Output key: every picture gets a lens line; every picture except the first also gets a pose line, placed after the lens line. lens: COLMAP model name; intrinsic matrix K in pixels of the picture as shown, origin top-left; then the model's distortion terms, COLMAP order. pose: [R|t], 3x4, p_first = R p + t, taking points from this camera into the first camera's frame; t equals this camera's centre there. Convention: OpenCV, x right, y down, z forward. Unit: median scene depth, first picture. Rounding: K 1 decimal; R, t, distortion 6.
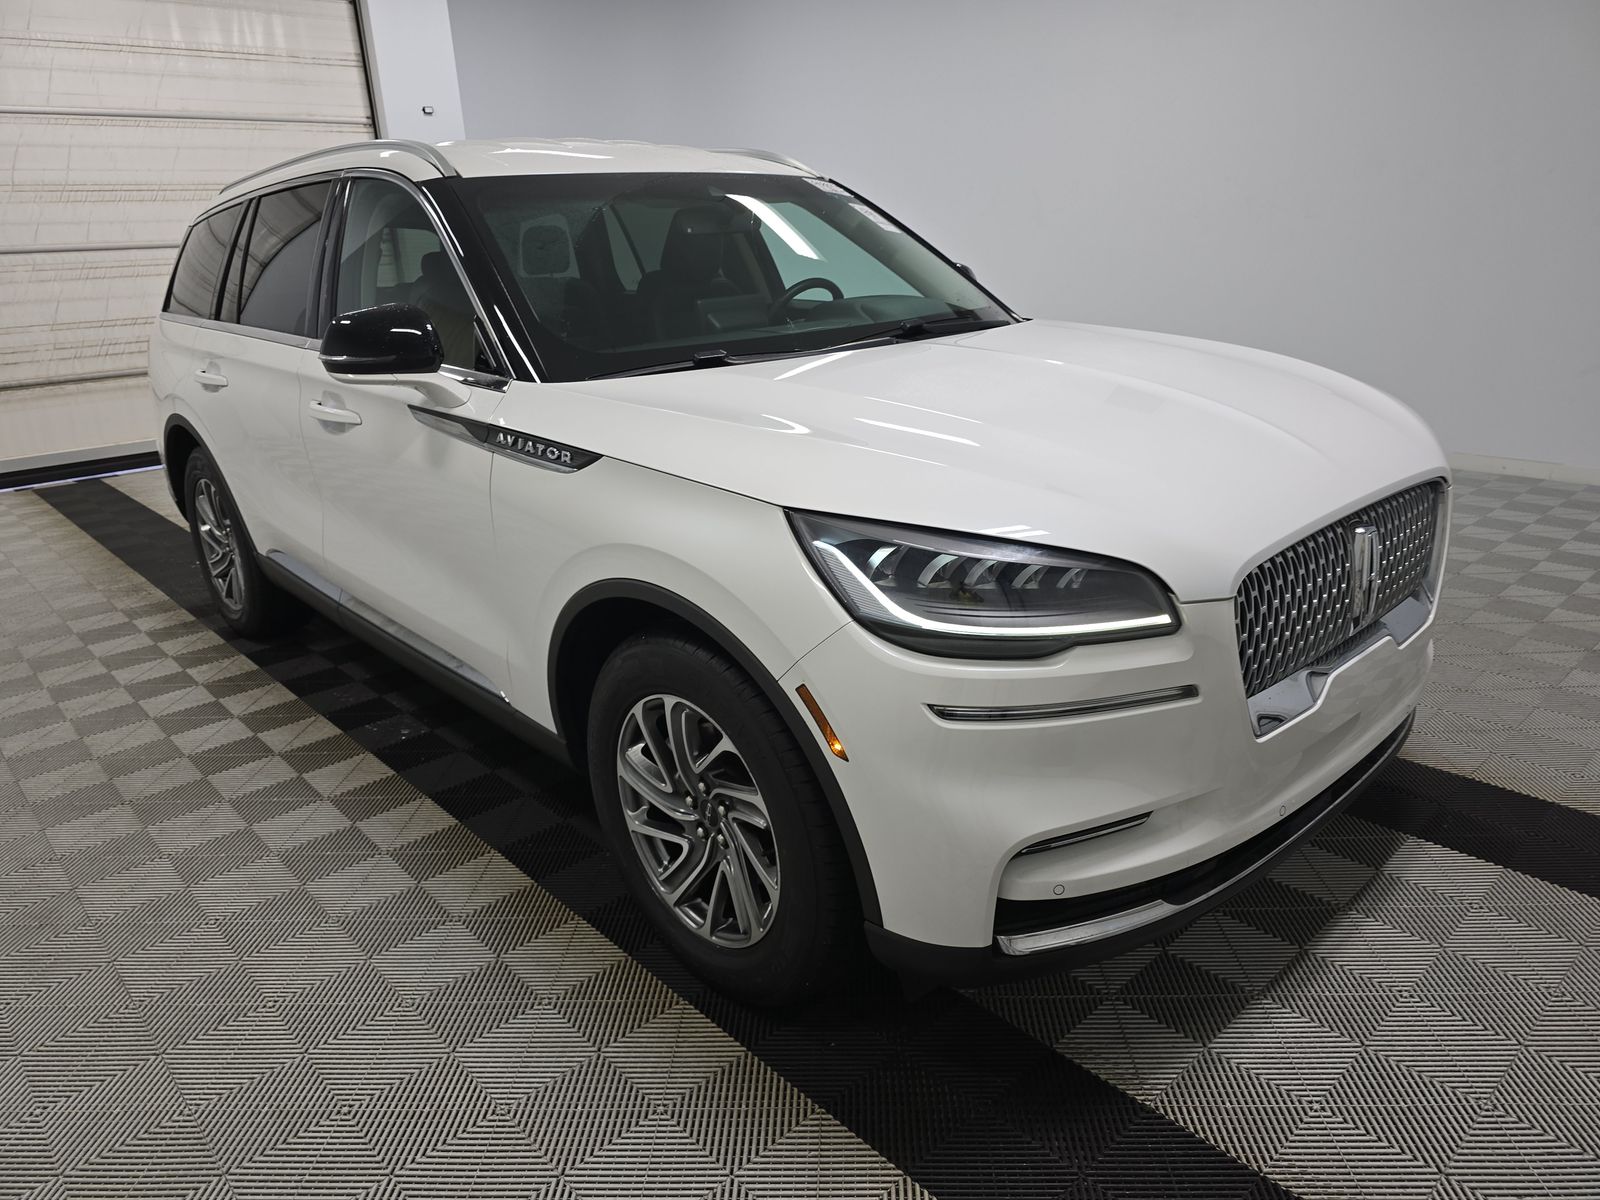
lens RADIAL K [[1074.1, 0, 800.0], [0, 1074.1, 600.0], [0, 0, 1]] dist [0.001324, -0.023832]
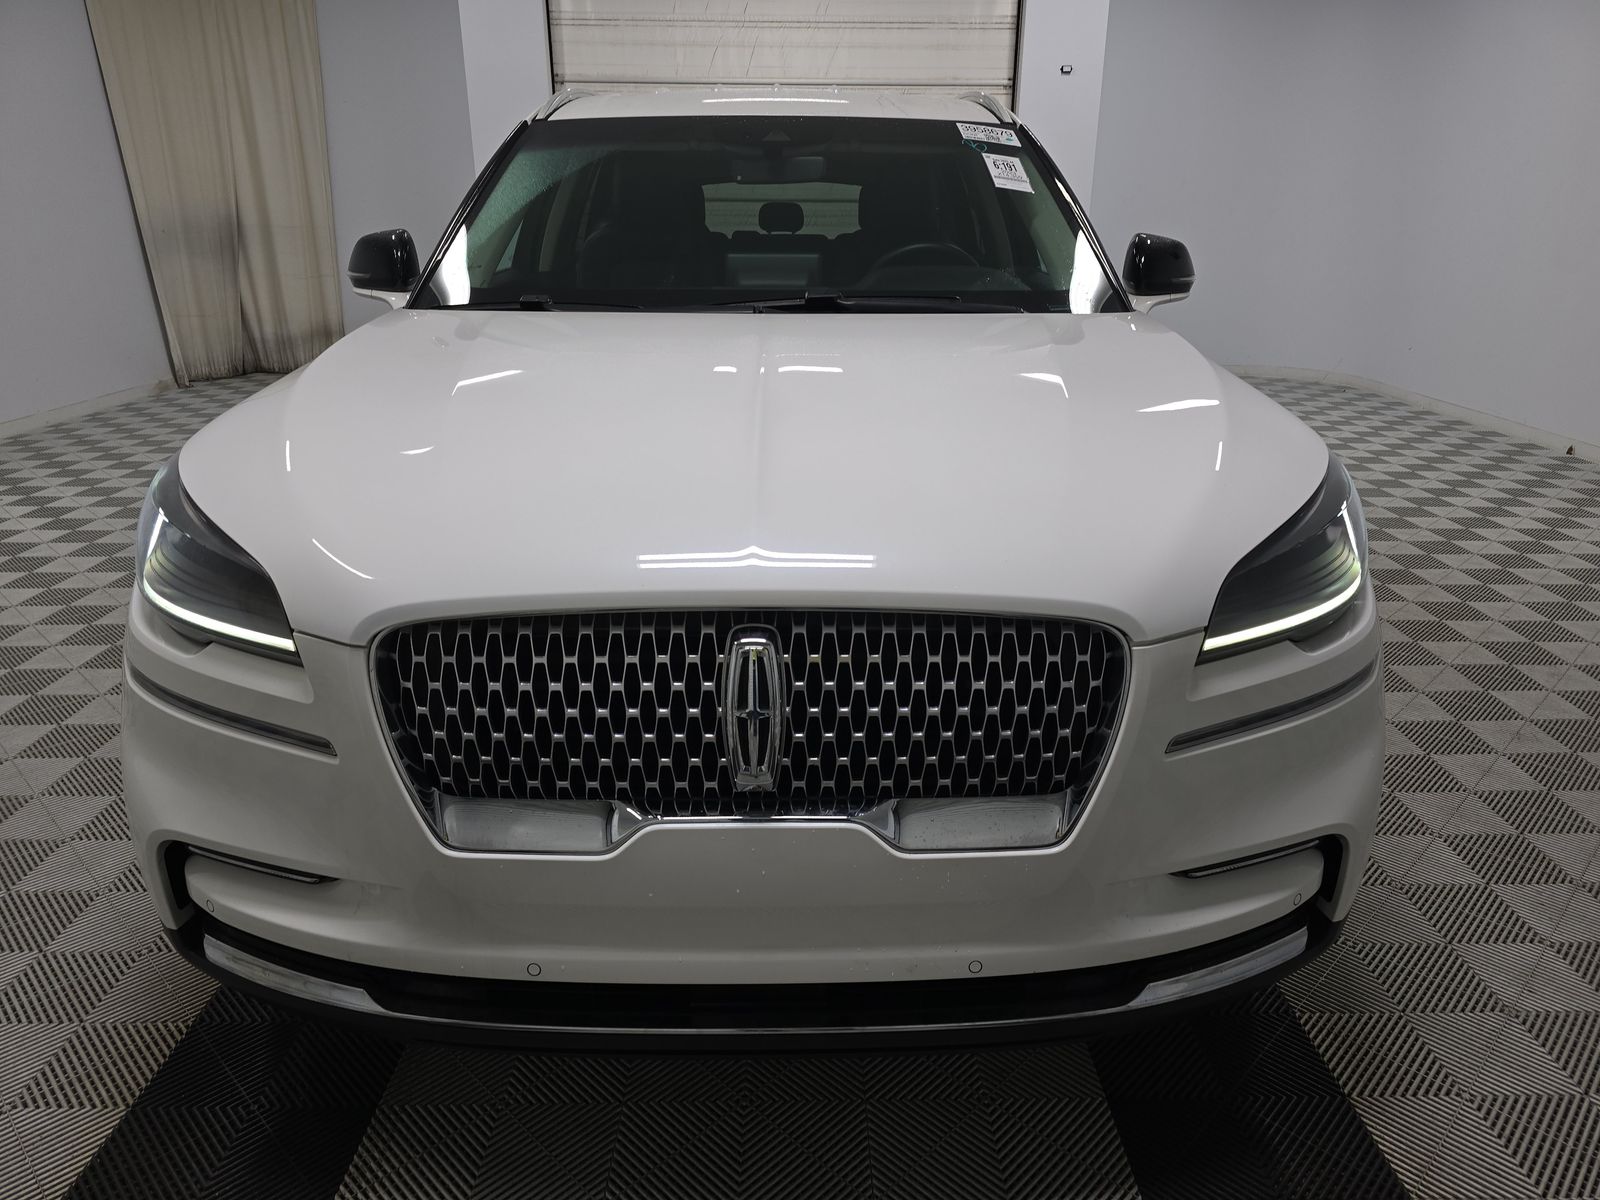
lens RADIAL K [[1074.1, 0, 800.0], [0, 1074.1, 600.0], [0, 0, 1]] dist [0.001324, -0.023832]
pose [[0.737991, 0.256312, -0.624239, 0.225753], [-0.239996, 0.964268, 0.112199, -0.040463], [0.630692, 0.067013, 0.773135, 0.122964]]
